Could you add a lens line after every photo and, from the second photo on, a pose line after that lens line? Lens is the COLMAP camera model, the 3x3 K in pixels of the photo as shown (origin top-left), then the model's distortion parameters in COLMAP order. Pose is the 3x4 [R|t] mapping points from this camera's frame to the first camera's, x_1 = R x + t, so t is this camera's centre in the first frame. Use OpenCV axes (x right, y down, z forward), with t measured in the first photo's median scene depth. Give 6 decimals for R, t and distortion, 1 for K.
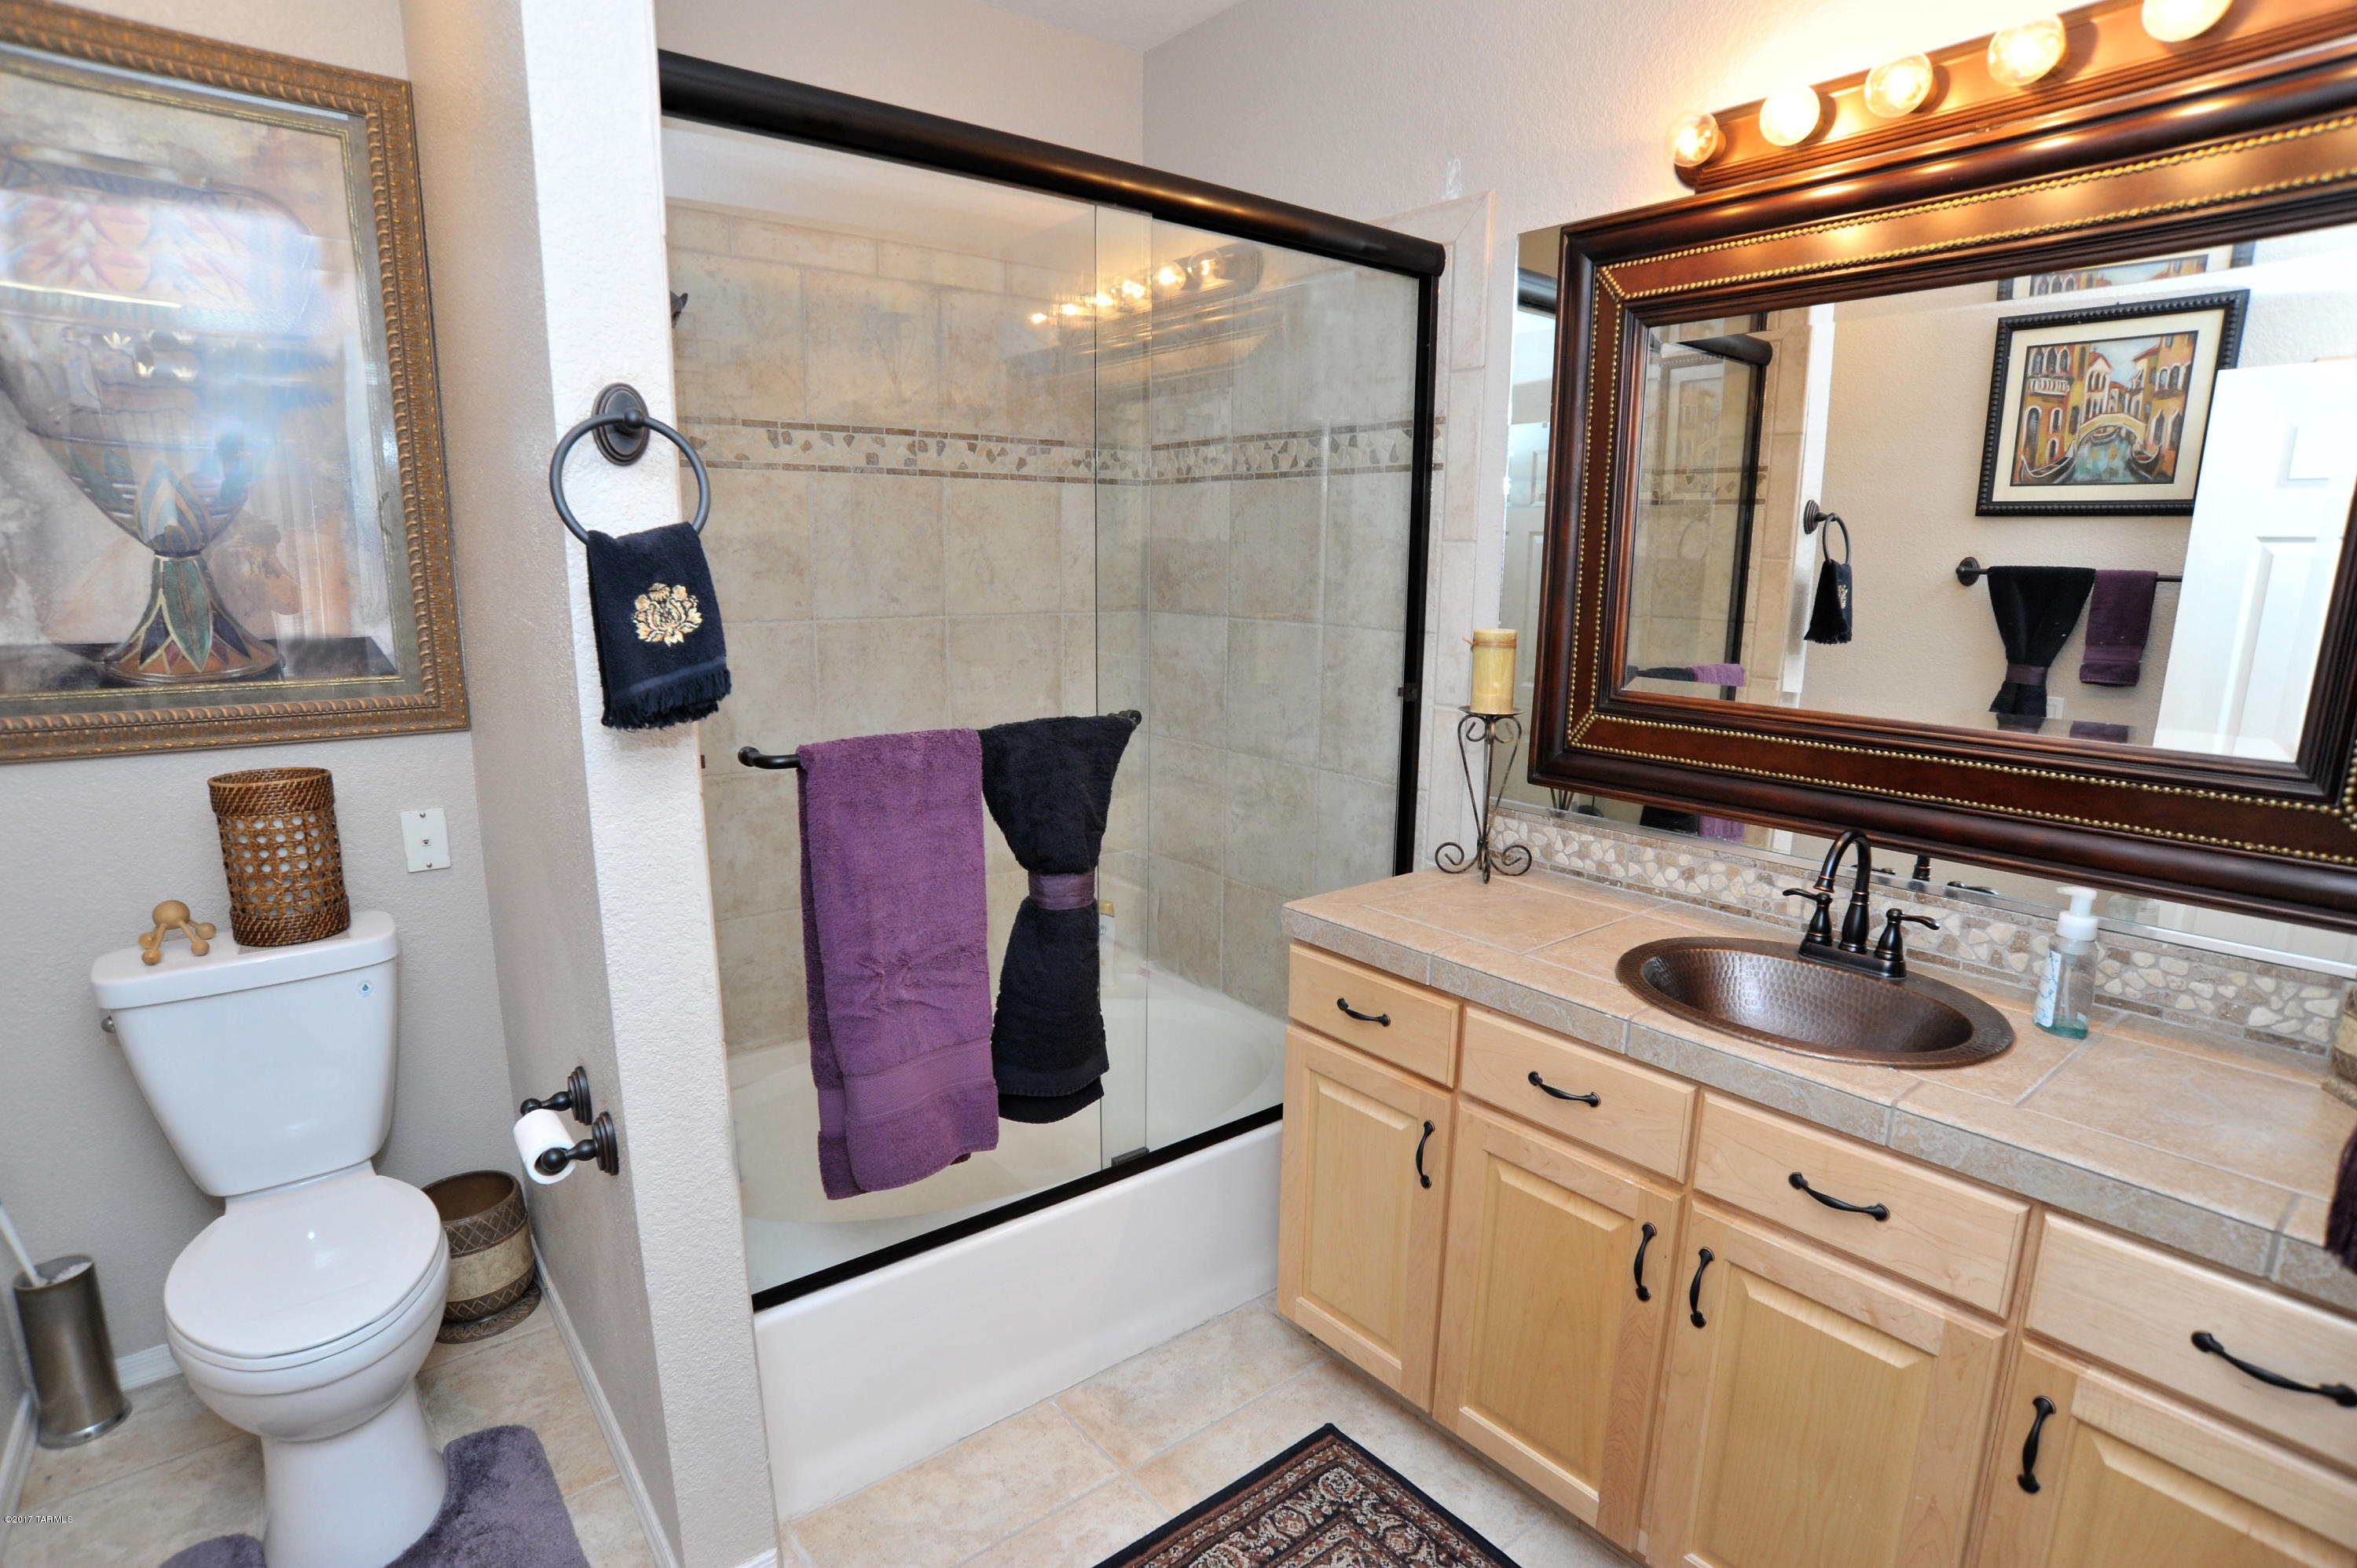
lens RADIAL K [[1229.7, 0, 1173.5], [0, 1229.7, 815.2], [0, 0, 1]] dist [-0.058835, 0.028125]
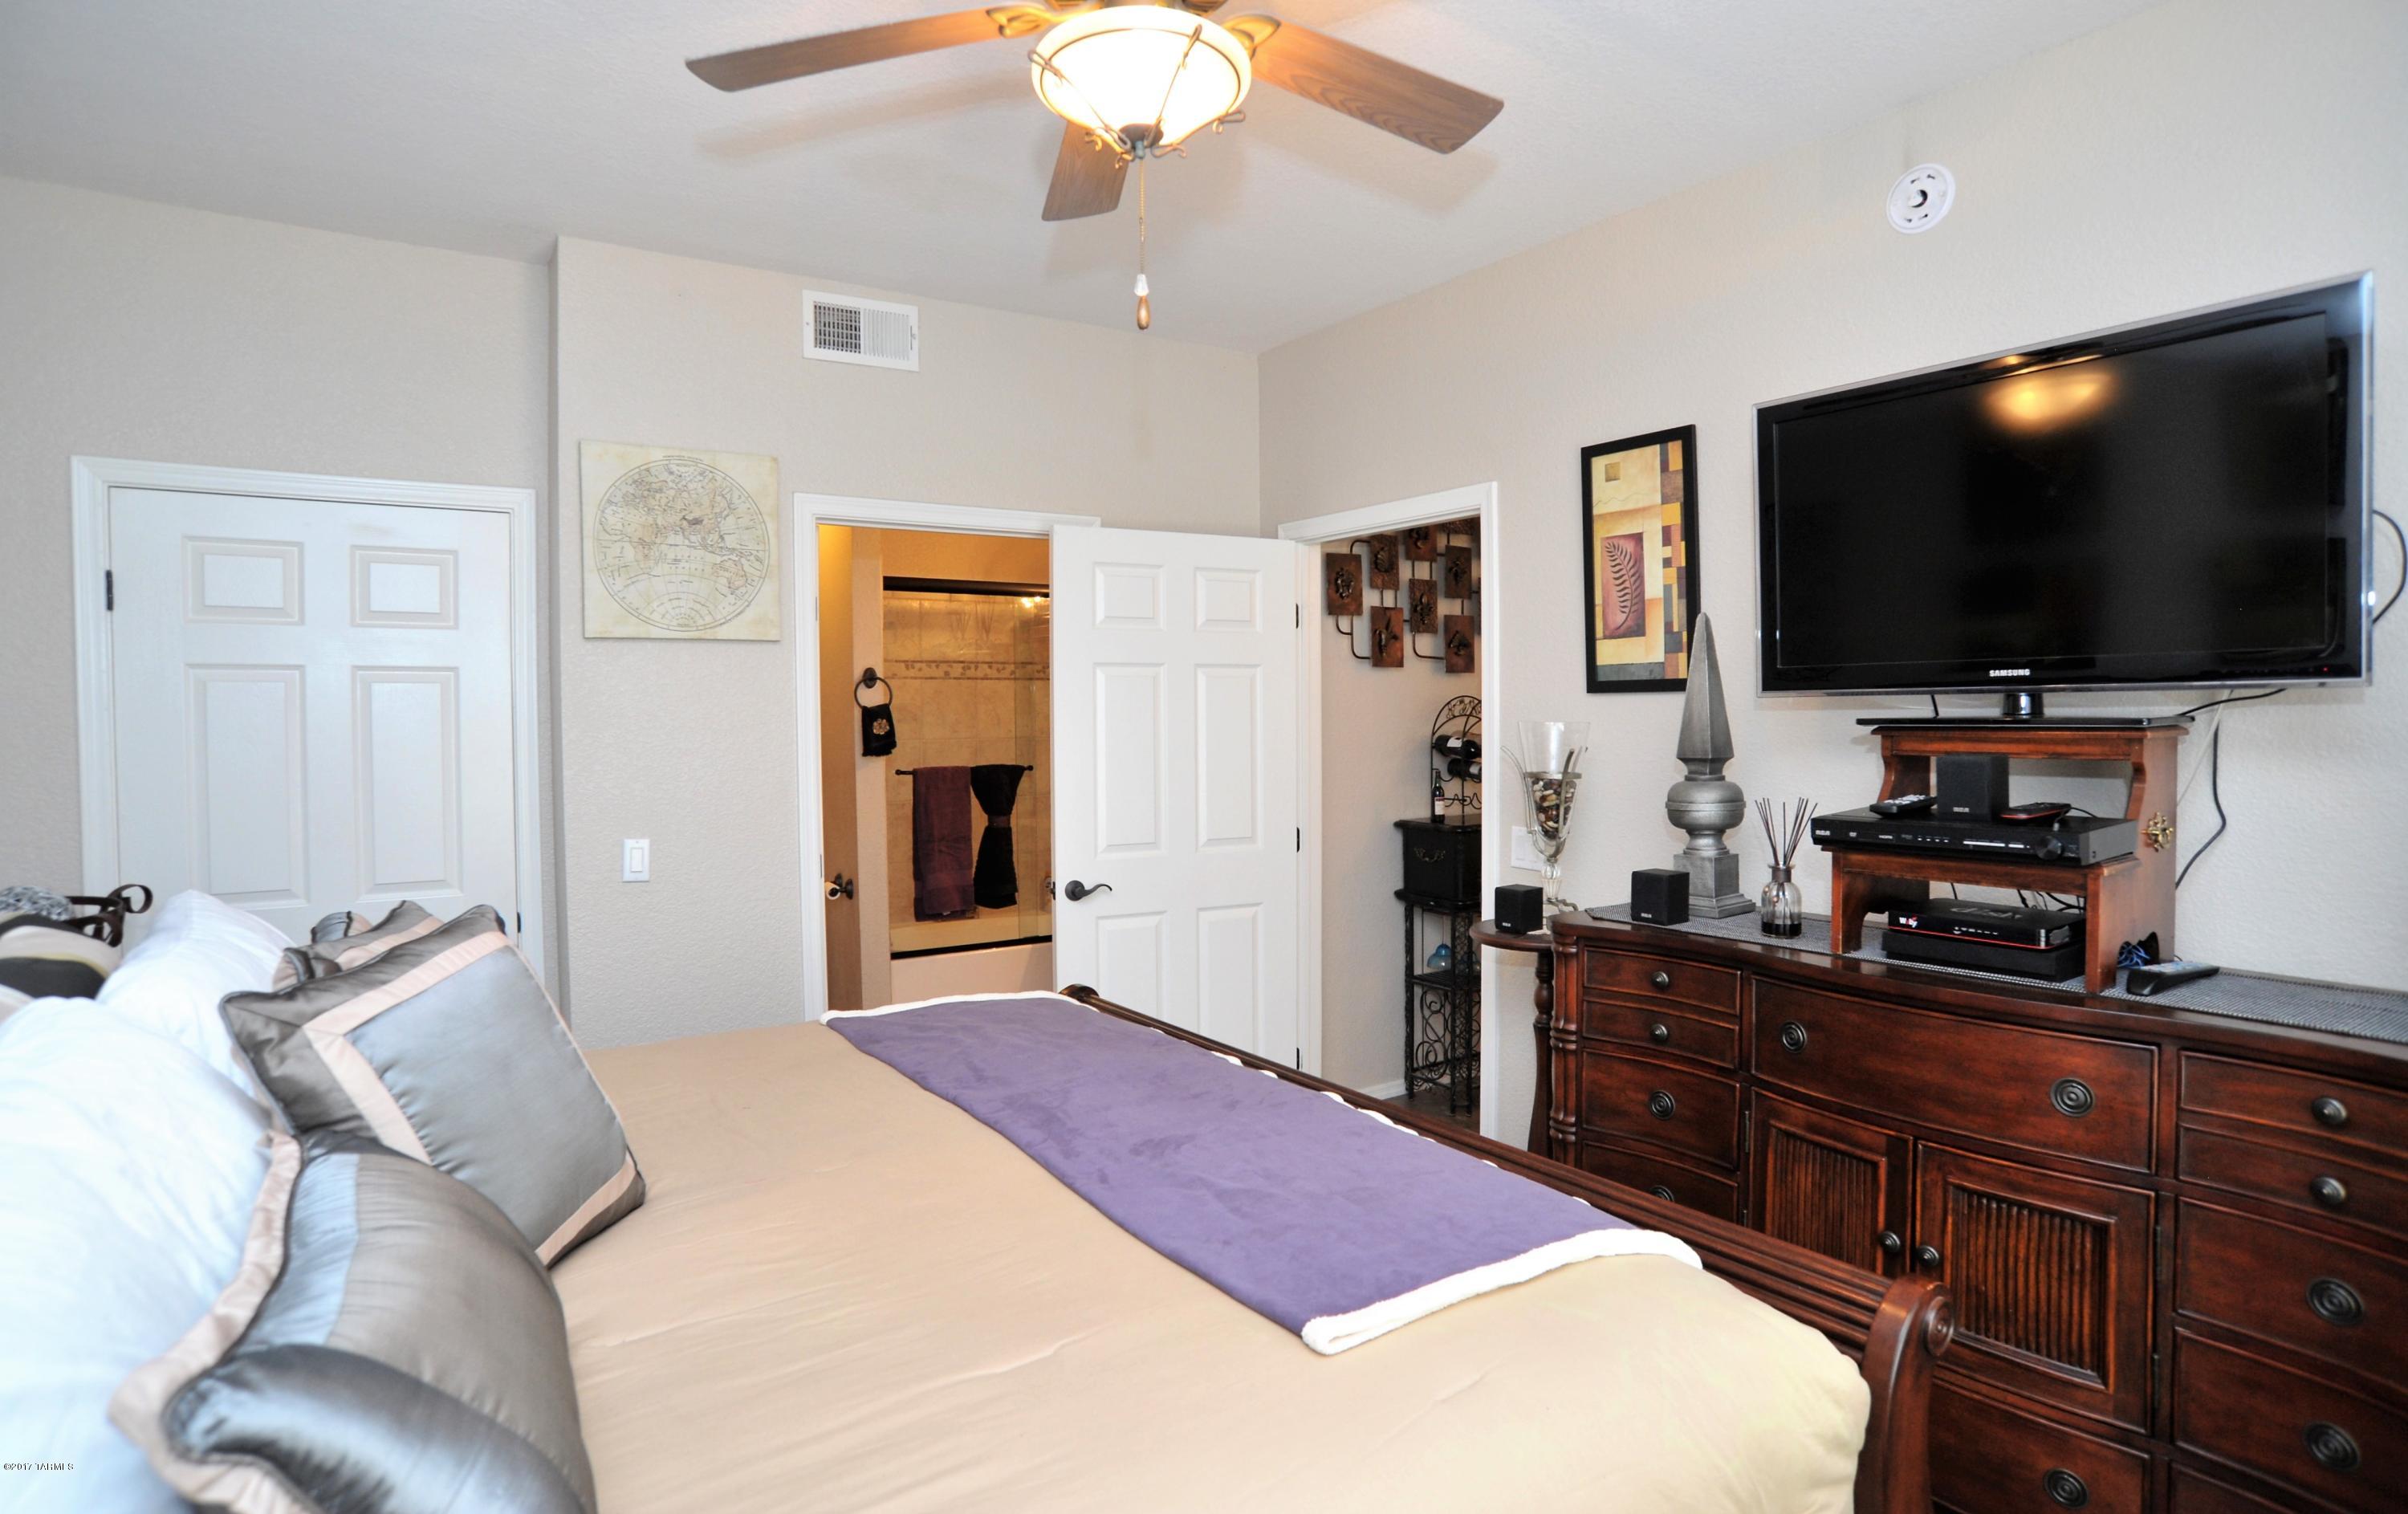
lens RADIAL K [[1279.5, 0, 1204.0], [0, 1279.5, 757.0], [0, 0, 1]] dist [-0.005684, -0.000554]
pose [[0.997435, -0.012521, -0.070475, 0.616288], [-0.000022, 0.984528, -0.175226, 0.443775], [0.071579, 0.174778, 0.982003, -2.005526]]
